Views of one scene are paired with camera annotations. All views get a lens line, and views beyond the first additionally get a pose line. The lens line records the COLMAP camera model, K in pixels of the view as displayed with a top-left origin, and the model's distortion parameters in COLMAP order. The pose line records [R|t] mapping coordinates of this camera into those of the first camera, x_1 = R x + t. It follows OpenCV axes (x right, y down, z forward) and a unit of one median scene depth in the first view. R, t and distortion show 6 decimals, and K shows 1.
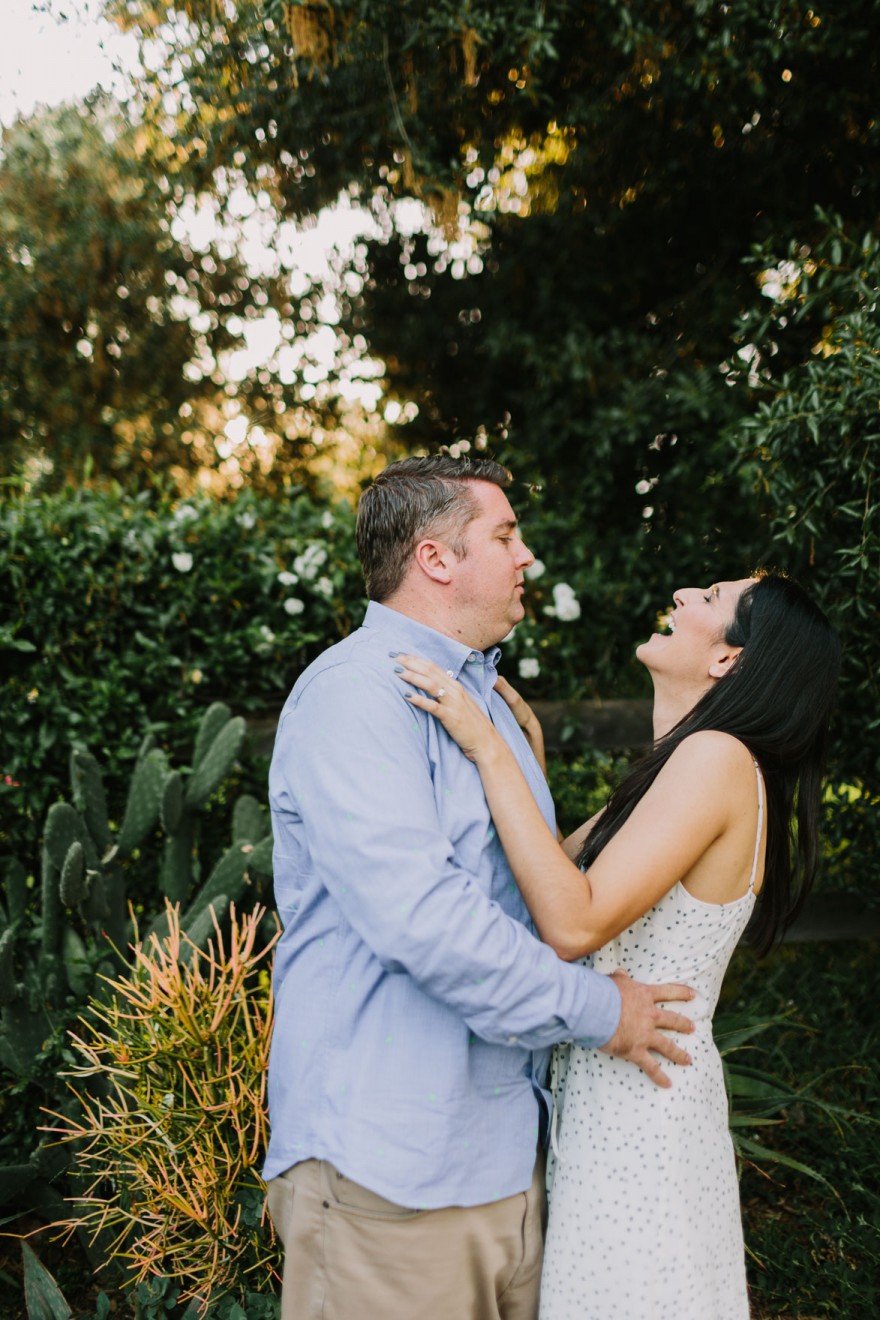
lens RADIAL K [[1385.1, 0, 449.8], [0, 1385.1, 637.8], [0, 0, 1]] dist [0.013487, -0.002088]
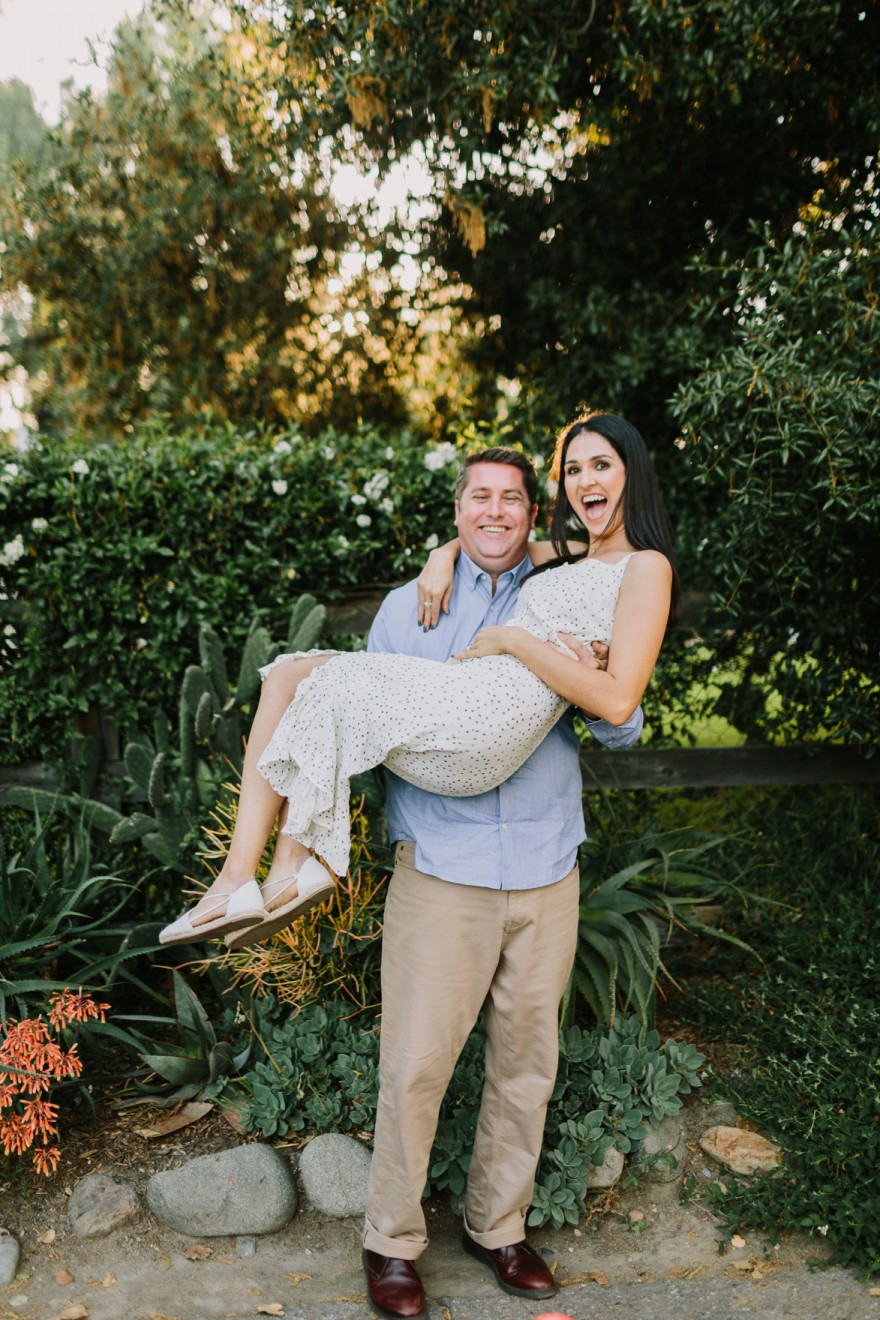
lens RADIAL K [[1581.1, 0, 440.0], [0, 1581.1, 660.0], [0, 0, 1]] dist [0.007365, -0.001175]
pose [[0.994907, 0.009284, -0.100372, 0.112776], [0.000008, 0.995742, 0.092184, -0.029854], [0.100800, -0.091715, 0.990670, -0.496790]]
